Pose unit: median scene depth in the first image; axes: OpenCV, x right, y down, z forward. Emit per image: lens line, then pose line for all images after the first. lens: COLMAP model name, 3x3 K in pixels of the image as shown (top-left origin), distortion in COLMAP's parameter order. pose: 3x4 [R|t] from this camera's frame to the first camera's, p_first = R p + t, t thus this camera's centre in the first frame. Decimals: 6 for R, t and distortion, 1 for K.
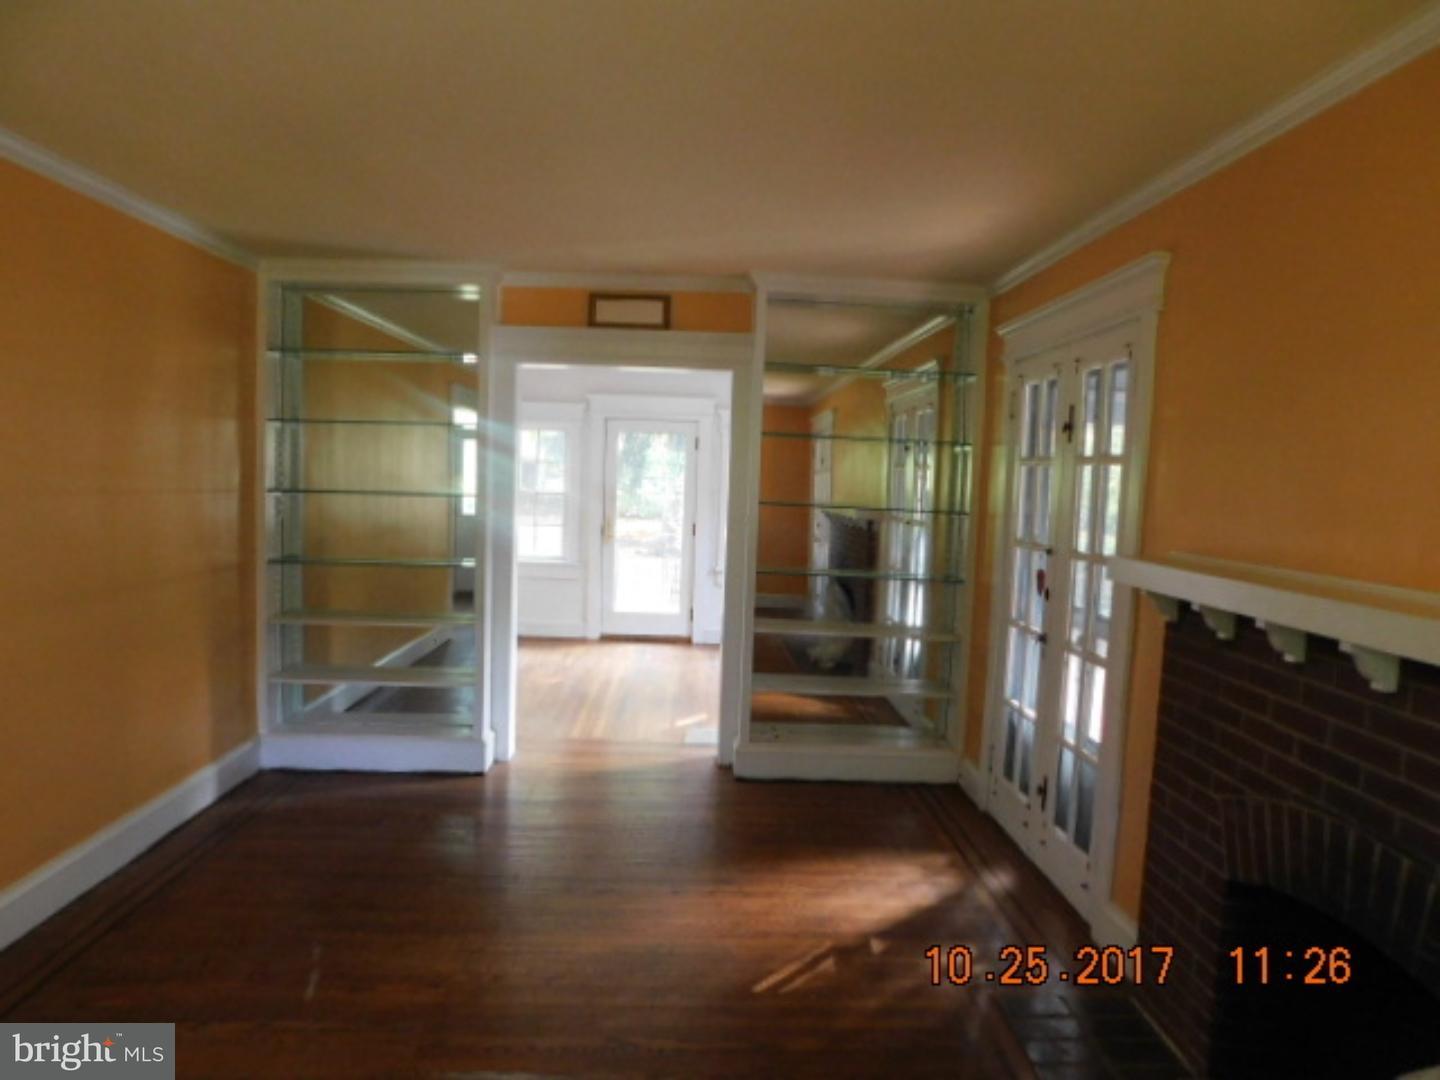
lens RADIAL K [[966.4, 0, 721.4], [0, 966.4, 540.1], [0, 0, 1]] dist [-0.002787, -0.000284]
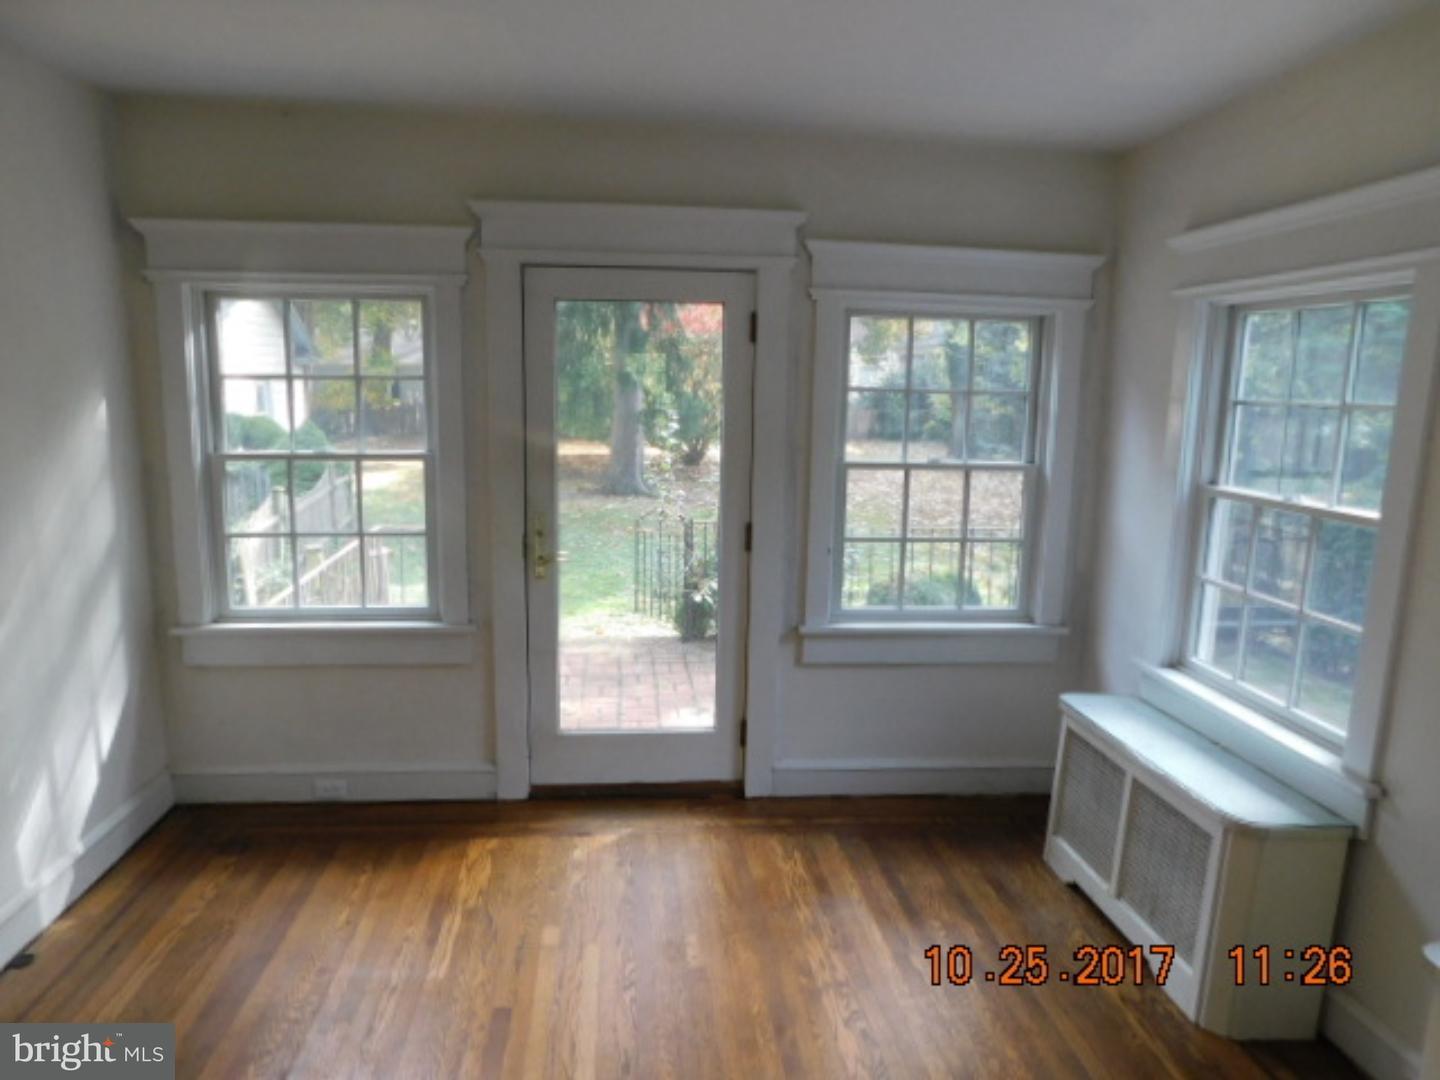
lens RADIAL K [[966.4, 0, 716.0], [0, 966.4, 545.7], [0, 0, 1]] dist [-0.002787, -0.000284]
pose [[0.997914, -0.025271, 0.059398, -0.067014], [0.019202, 0.994740, 0.100618, -0.049764], [-0.061628, -0.099267, 0.993151, 0.588983]]
